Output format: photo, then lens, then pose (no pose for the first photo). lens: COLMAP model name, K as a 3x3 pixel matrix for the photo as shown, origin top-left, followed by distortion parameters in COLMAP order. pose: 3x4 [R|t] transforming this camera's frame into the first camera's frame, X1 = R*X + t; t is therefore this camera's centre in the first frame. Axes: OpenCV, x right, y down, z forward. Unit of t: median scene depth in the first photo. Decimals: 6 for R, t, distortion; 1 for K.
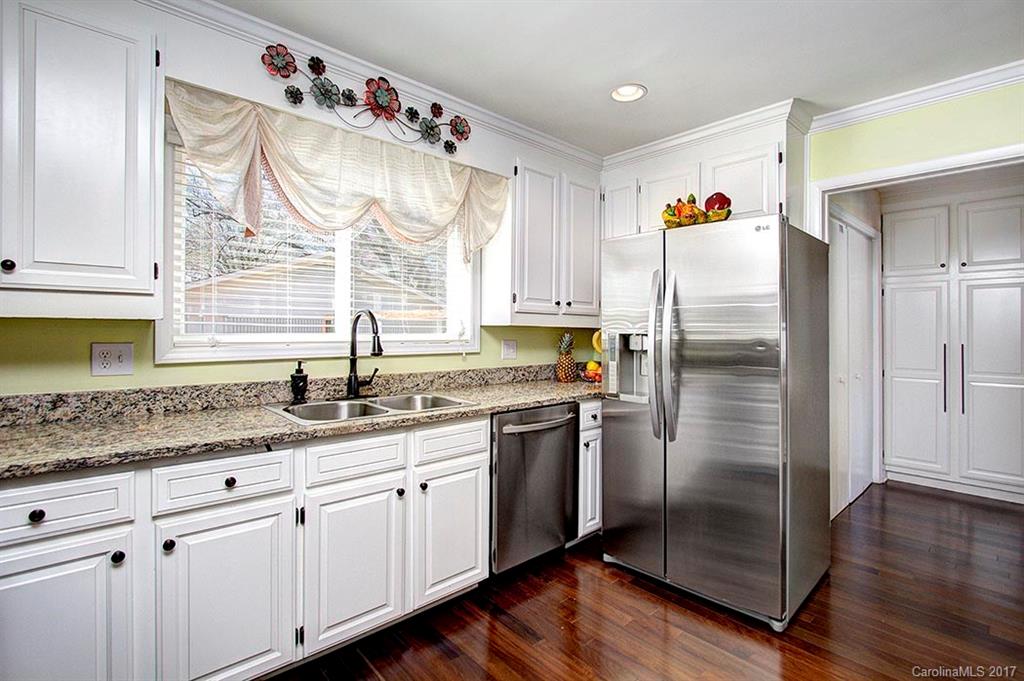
lens RADIAL K [[498.9, 0, 530.4], [0, 498.9, 324.6], [0, 0, 1]] dist [-0.002612, -0.000416]
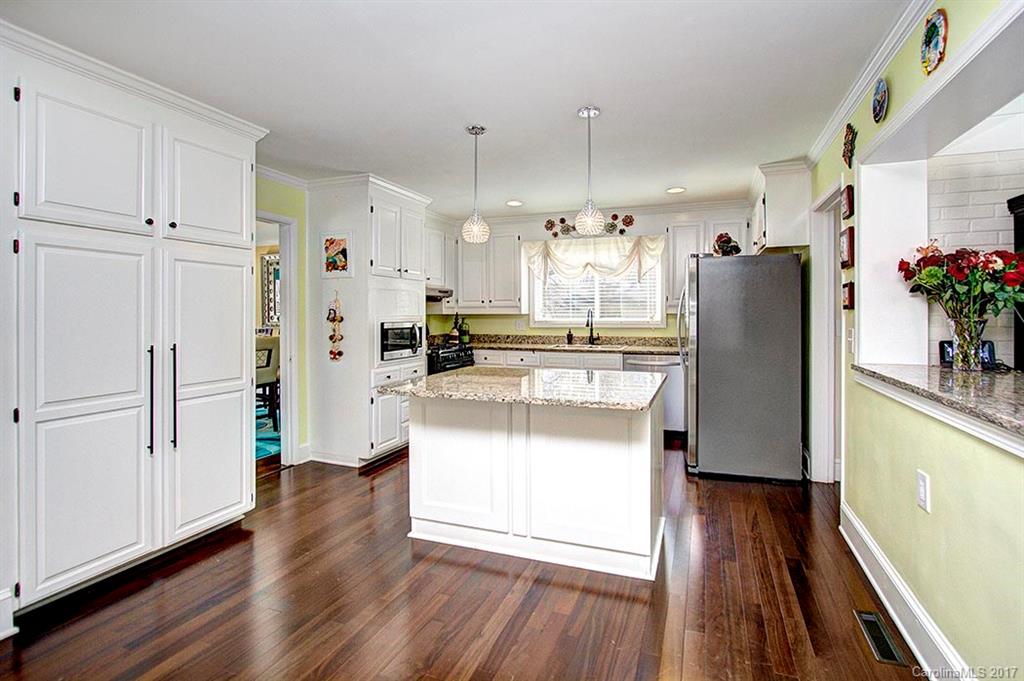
lens RADIAL K [[487.7, 0, 510.3], [0, 487.7, 315.2], [0, 0, 1]] dist [0.001197, 0.000576]
pose [[0.443826, -0.014012, -0.896004, 1.693754], [0.014980, 0.999854, -0.008215, 0.018743], [0.895988, -0.009776, 0.443971, -0.422973]]
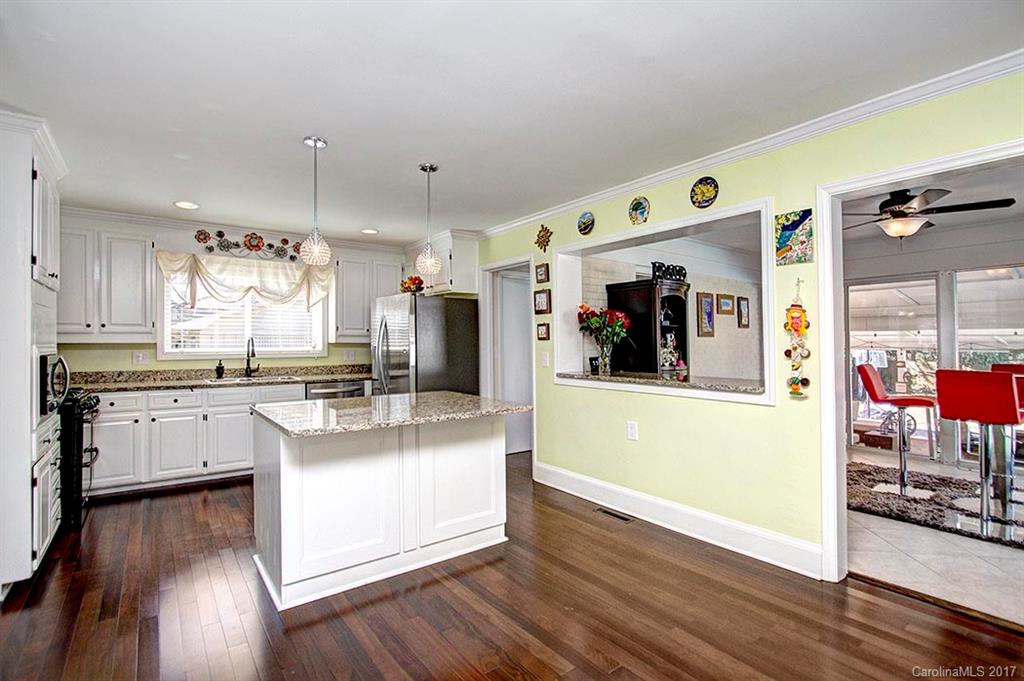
lens RADIAL K [[487.0, 0, 517.1], [0, 487.0, 338.6], [0, 0, 1]] dist [-0.000499, 0.000184]
pose [[0.994488, -0.017792, -0.103332, 1.098282], [0.017334, 0.999836, -0.005328, 0.010920], [0.103410, 0.003508, 0.994633, -1.049685]]
